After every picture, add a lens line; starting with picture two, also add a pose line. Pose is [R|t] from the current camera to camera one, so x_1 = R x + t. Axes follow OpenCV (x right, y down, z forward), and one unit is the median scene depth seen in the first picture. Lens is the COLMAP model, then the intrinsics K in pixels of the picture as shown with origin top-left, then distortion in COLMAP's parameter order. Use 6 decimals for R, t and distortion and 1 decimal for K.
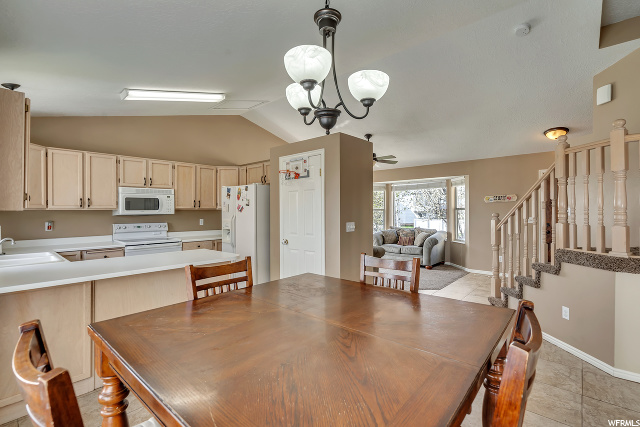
lens RADIAL K [[293.0, 0, 321.4], [0, 293.0, 211.5], [0, 0, 1]] dist [-0.000446, -0.000039]
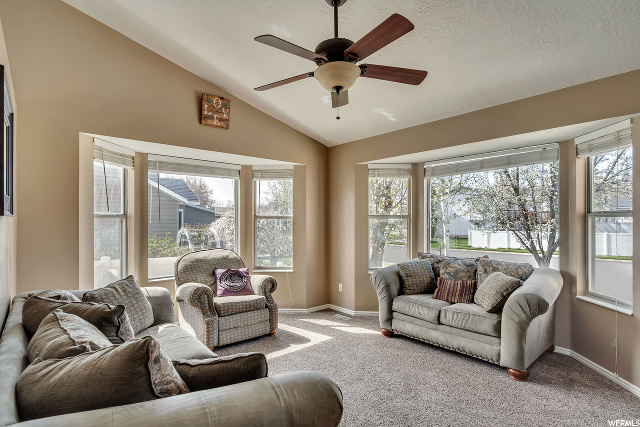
lens RADIAL K [[318.6, 0, 318.8], [0, 318.6, 217.4], [0, 0, 1]] dist [0.003449, 0.000951]
pose [[0.990820, 0.004076, -0.135125, 0.158363], [-0.005042, 0.999964, -0.006805, -0.000013], [0.135092, 0.007424, 0.990805, 0.522916]]
